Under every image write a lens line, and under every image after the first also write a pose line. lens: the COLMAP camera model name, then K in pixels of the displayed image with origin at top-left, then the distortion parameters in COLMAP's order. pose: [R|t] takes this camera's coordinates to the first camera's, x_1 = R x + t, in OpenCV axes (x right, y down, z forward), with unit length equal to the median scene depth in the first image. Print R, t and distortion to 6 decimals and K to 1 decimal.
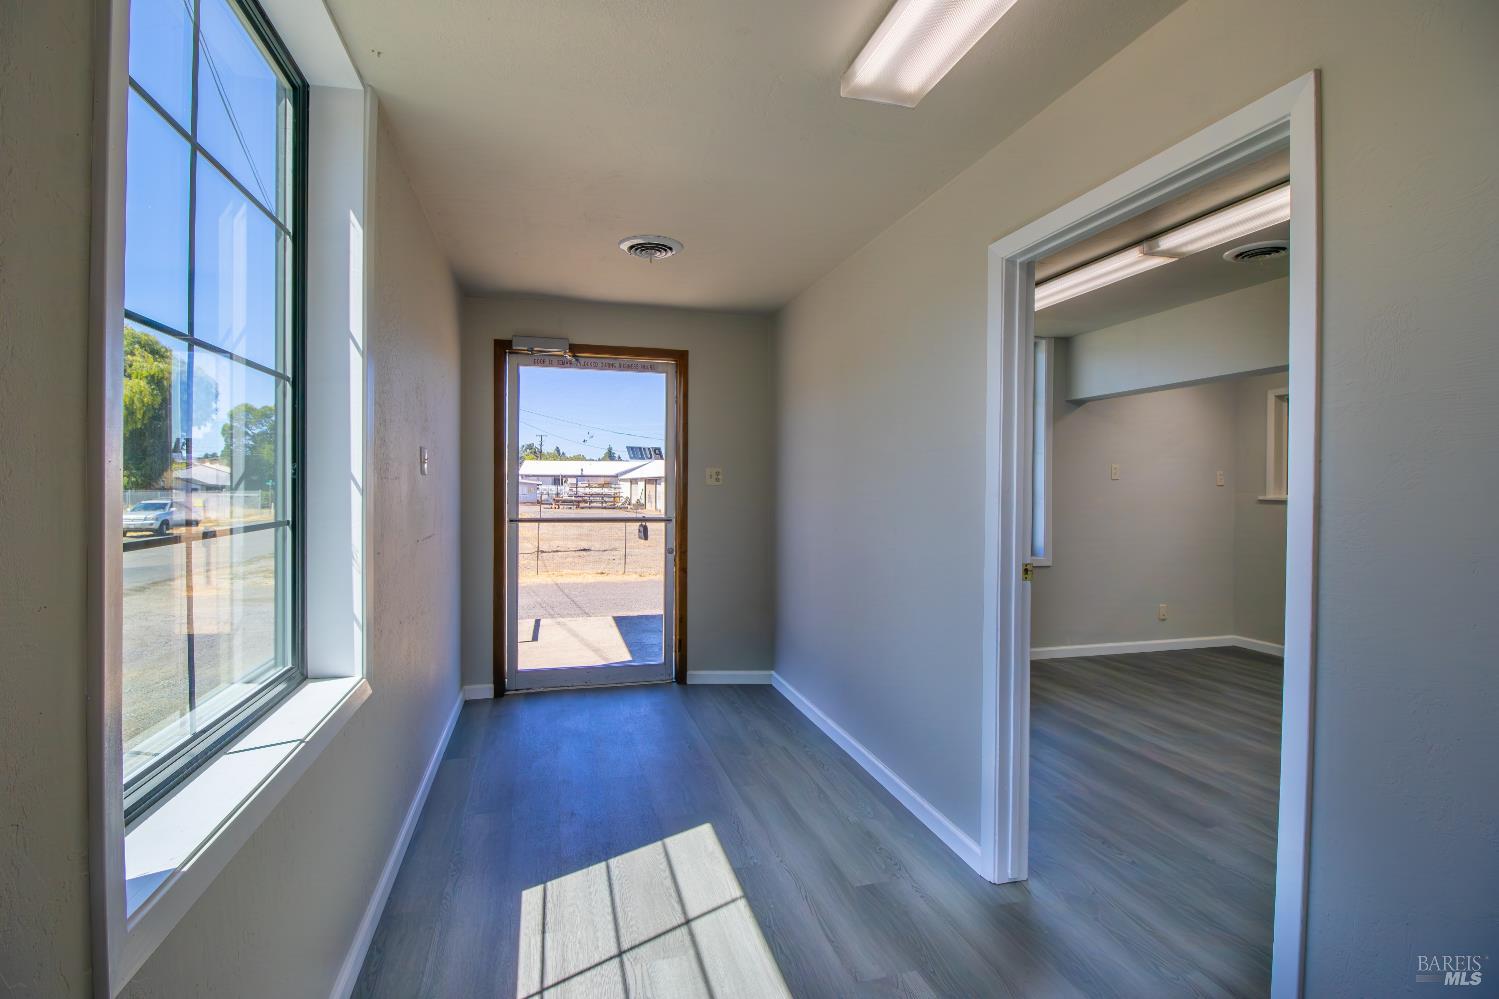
lens RADIAL K [[696.4, 0, 743.4], [0, 696.4, 491.8], [0, 0, 1]] dist [-0.018319, -0.002712]
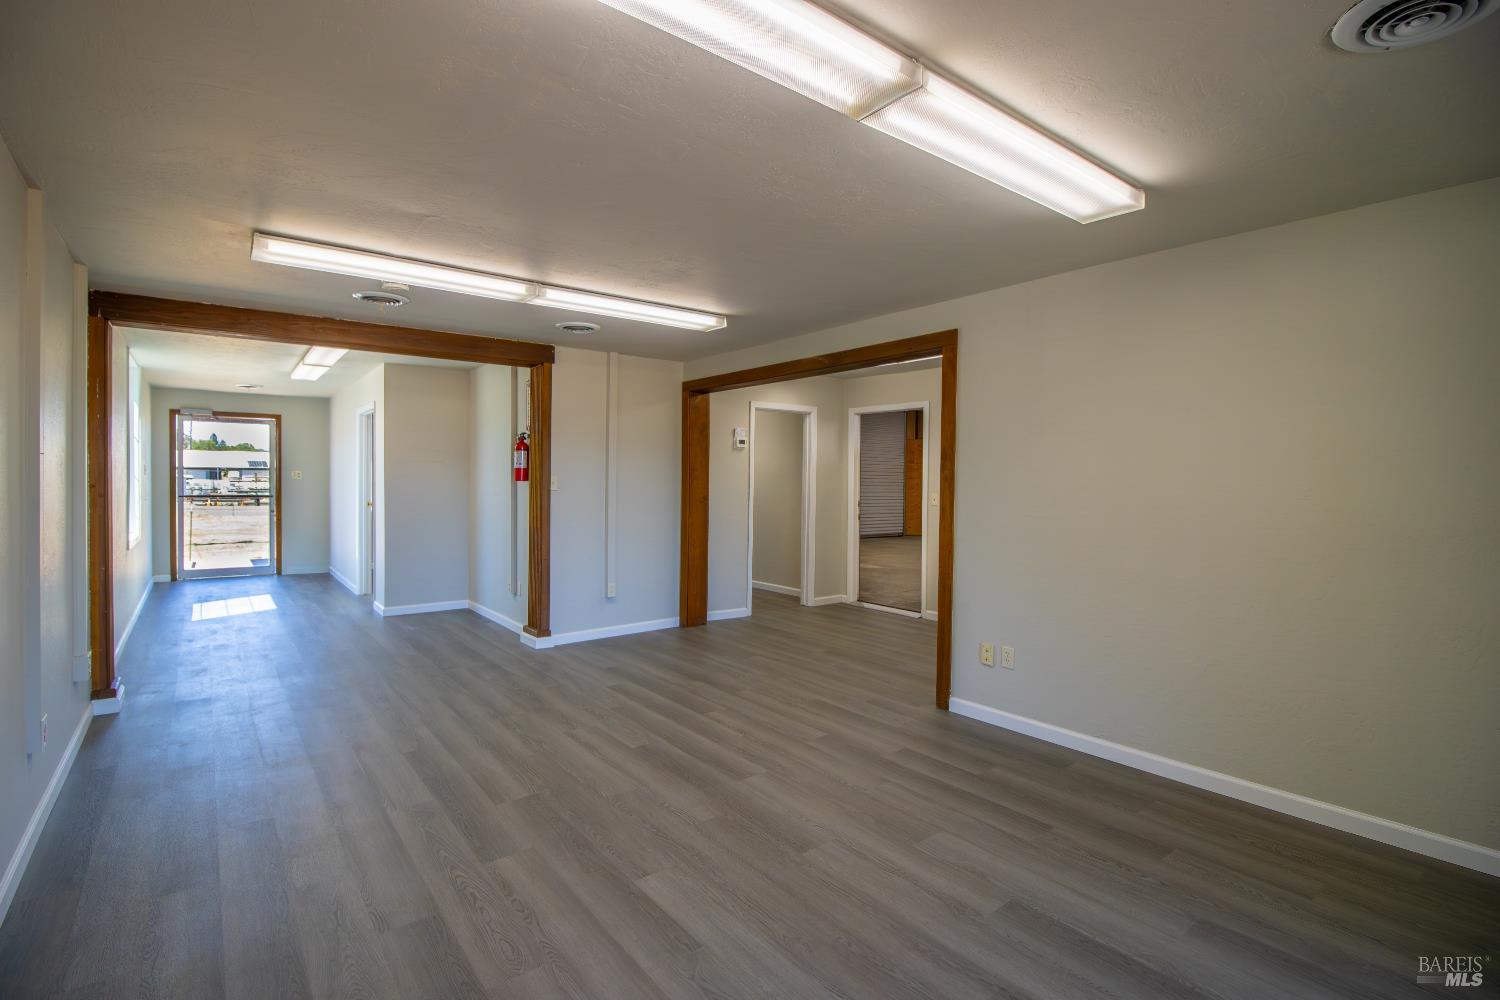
lens RADIAL K [[696.8, 0, 749.0], [0, 696.8, 495.7], [0, 0, 1]] dist [-0.018319, -0.002712]
pose [[0.921559, -0.006219, 0.388189, 0.389695], [0.001161, 0.999911, 0.013262, 0.012816], [-0.388237, -0.011771, 0.921484, -1.391668]]
